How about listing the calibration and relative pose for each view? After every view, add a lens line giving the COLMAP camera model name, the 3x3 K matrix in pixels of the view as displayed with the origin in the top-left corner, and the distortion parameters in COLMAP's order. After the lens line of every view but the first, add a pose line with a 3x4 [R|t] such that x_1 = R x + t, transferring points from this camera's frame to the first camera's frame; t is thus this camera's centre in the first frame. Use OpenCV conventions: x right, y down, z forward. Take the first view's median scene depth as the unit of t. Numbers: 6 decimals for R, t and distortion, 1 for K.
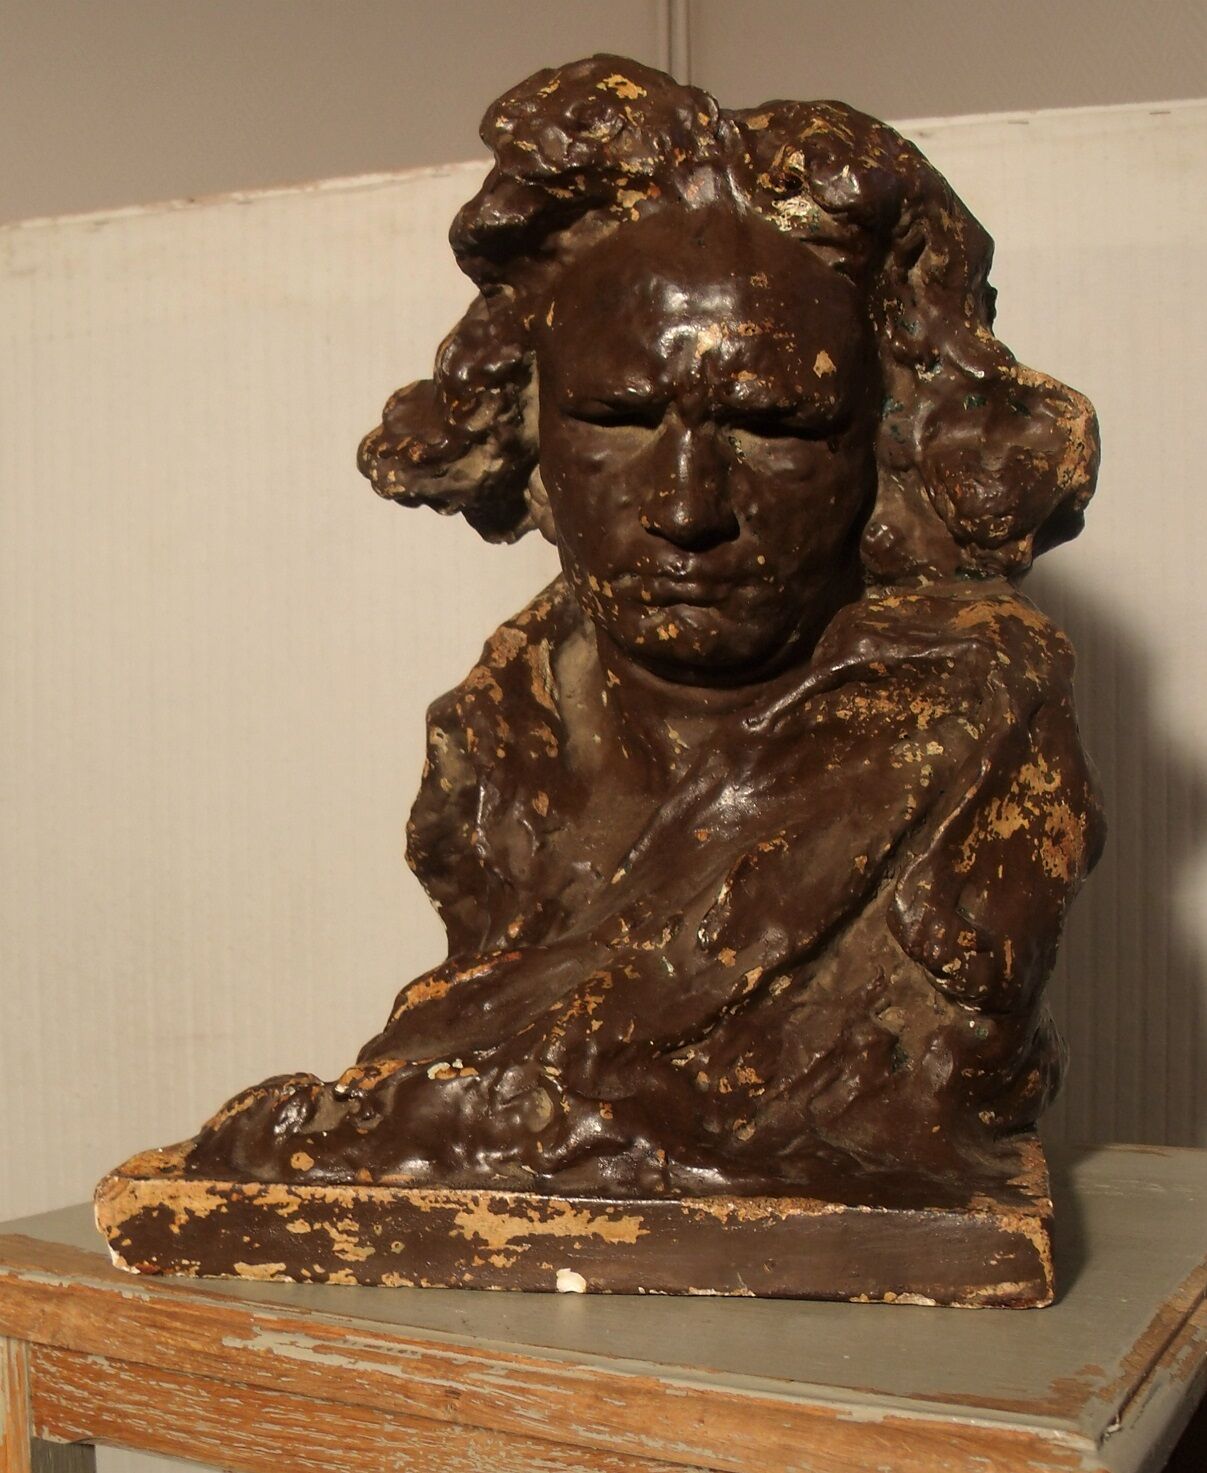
lens RADIAL K [[1755.0, 0, 551.7], [0, 1755.0, 911.2], [0, 0, 1]] dist [-0.150026, 0.157689]
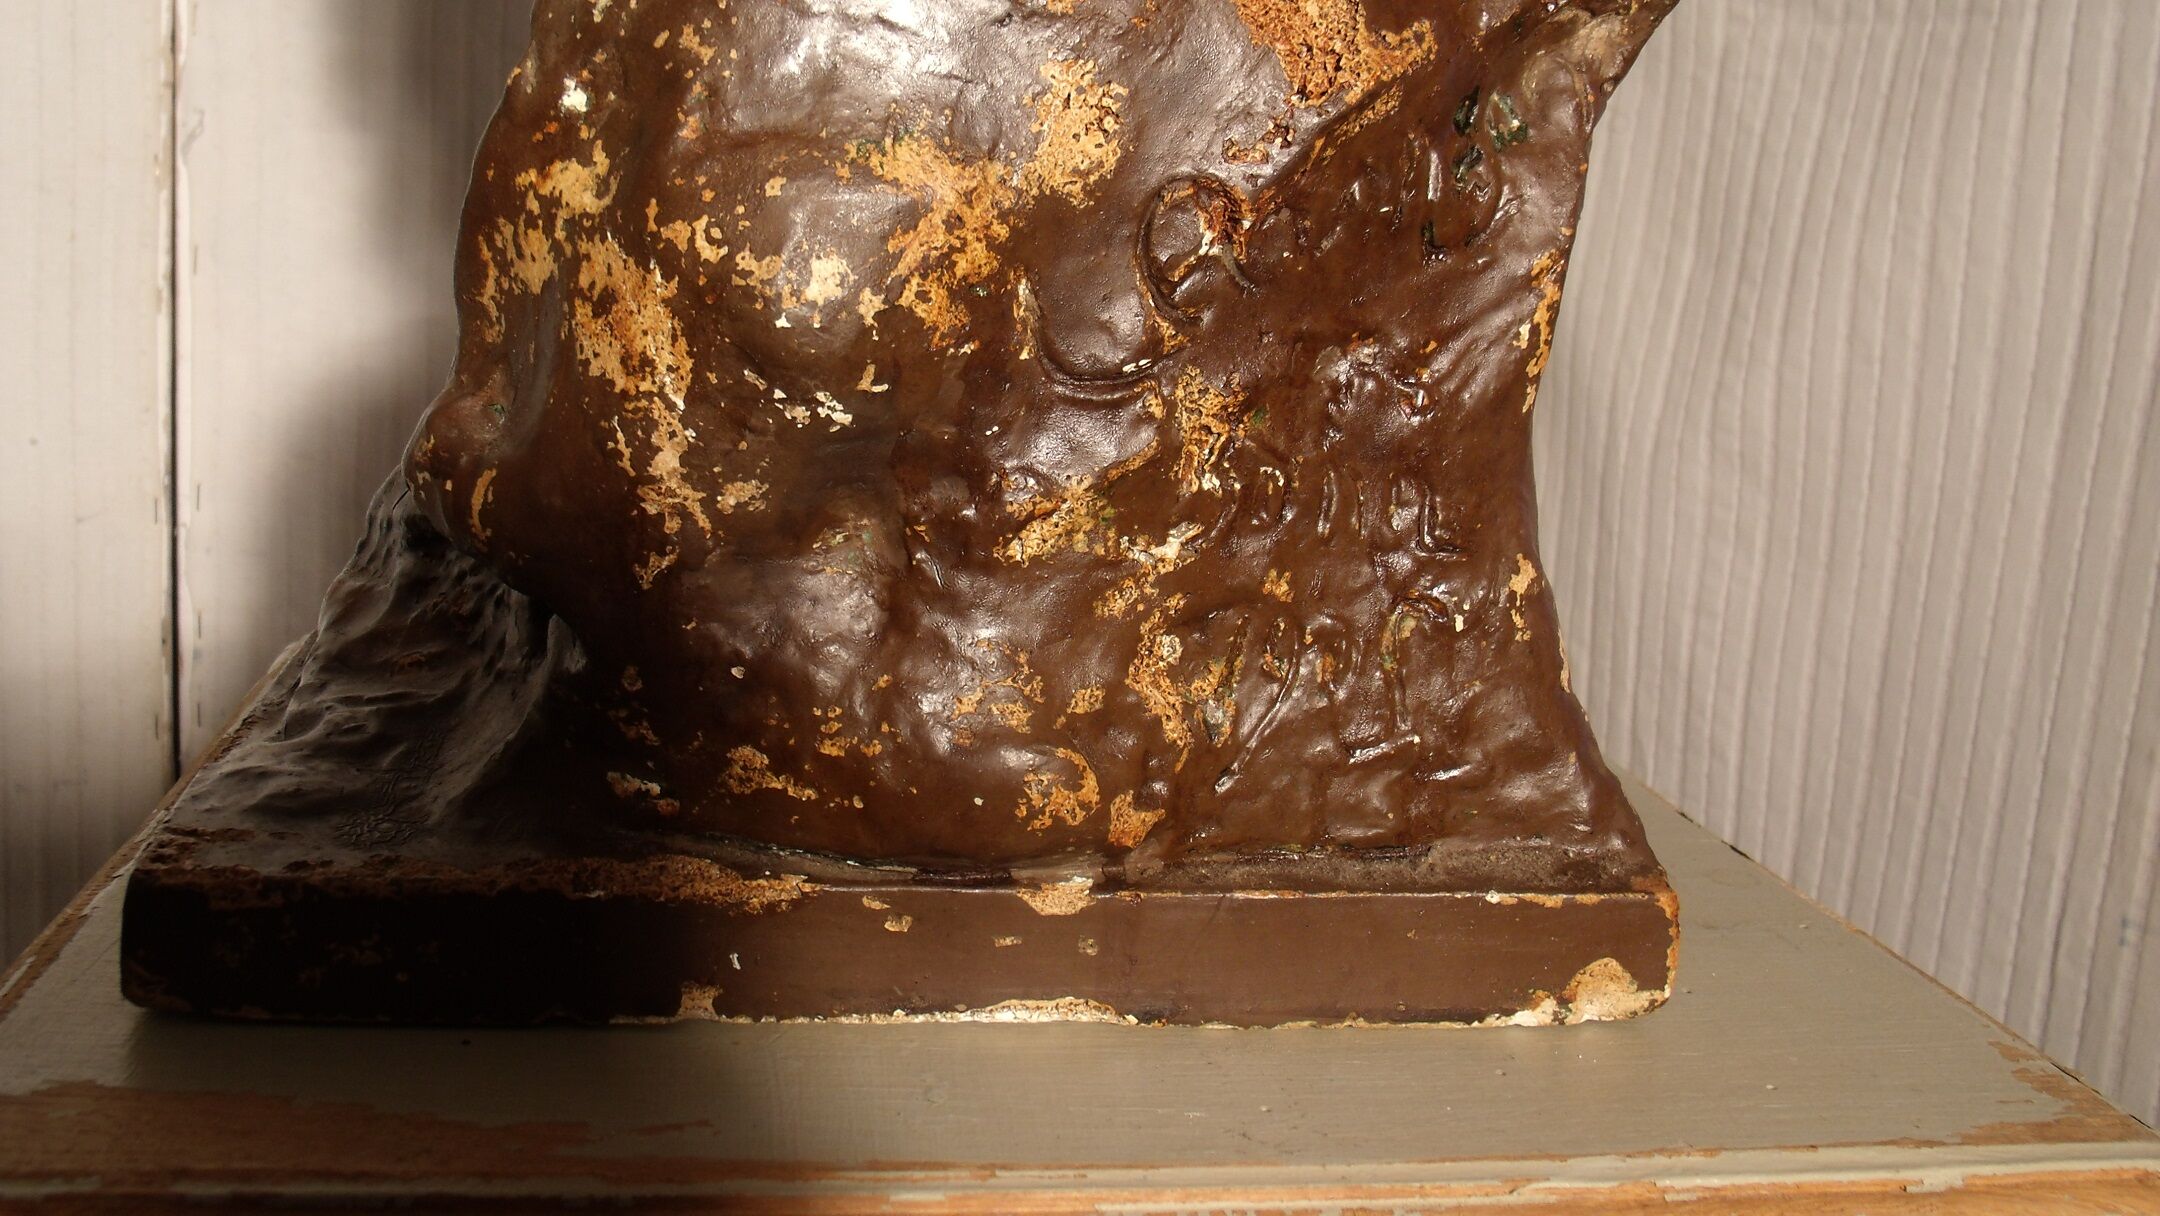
lens RADIAL K [[2097.6, 0, 1047.2], [0, 2097.6, 570.0], [0, 0, 1]] dist [-0.167026, 0.232295]
pose [[0.357935, 0.208282, -0.910221, 0.914860], [-0.103249, 0.977655, 0.183111, -0.090877], [0.928021, 0.028438, 0.371442, 0.878103]]
